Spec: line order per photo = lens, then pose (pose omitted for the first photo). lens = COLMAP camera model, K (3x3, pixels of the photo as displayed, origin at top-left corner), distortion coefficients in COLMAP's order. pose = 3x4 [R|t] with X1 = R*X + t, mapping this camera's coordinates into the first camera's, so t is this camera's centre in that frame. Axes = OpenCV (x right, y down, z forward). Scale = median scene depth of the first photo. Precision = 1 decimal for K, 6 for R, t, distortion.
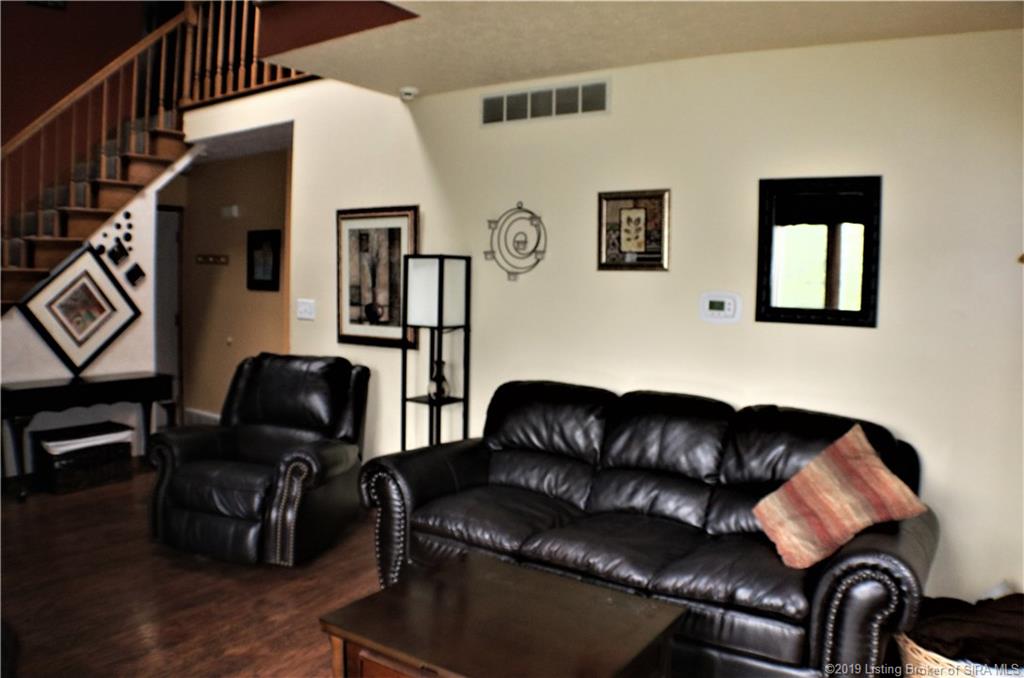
lens RADIAL K [[765.4, 0, 512.0], [0, 765.4, 339.0], [0, 0, 1]] dist [-0.208024, 0.069775]
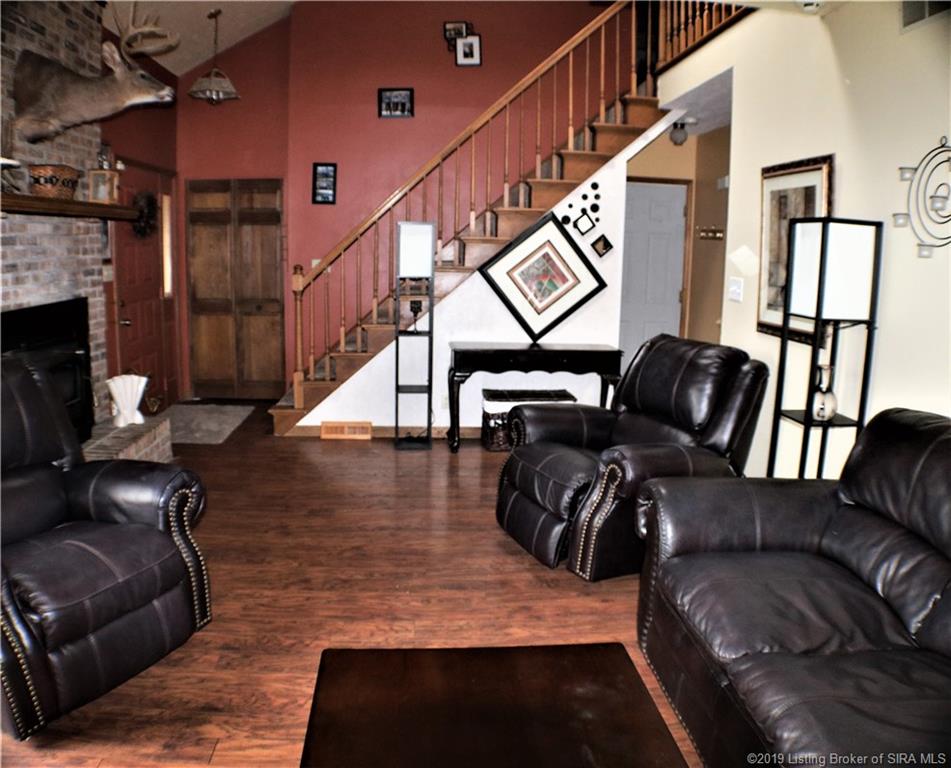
lens RADIAL K [[735.0, 0, 475.5], [0, 735.0, 384.0], [0, 0, 1]] dist [-0.222719, 0.071859]
pose [[0.622595, 0.135013, -0.770809, 0.182823], [-0.070257, 0.990670, 0.116776, -0.007069], [0.779384, -0.018549, 0.626272, 0.286807]]
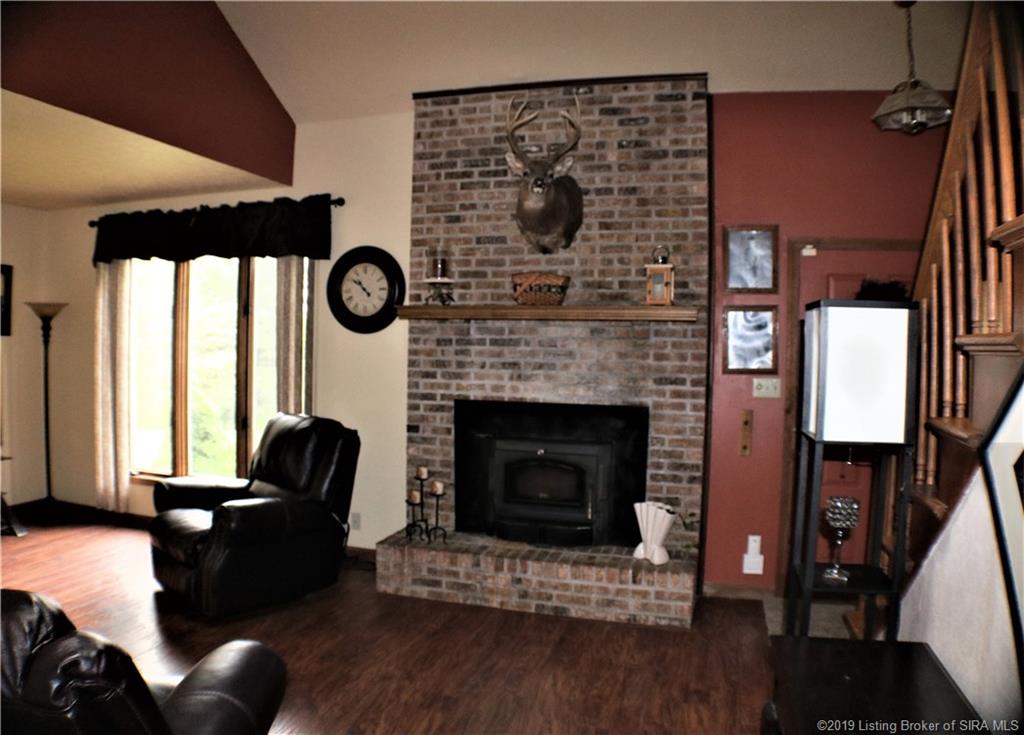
lens RADIAL K [[768.4, 0, 512.0], [0, 768.4, 367.5], [0, 0, 1]] dist [-0.220252, 0.006217]
pose [[-0.951498, -0.030794, -0.306109, -0.408675], [-0.063940, 0.993046, 0.098852, -0.105413], [0.300936, 0.113630, -0.946850, 1.263895]]
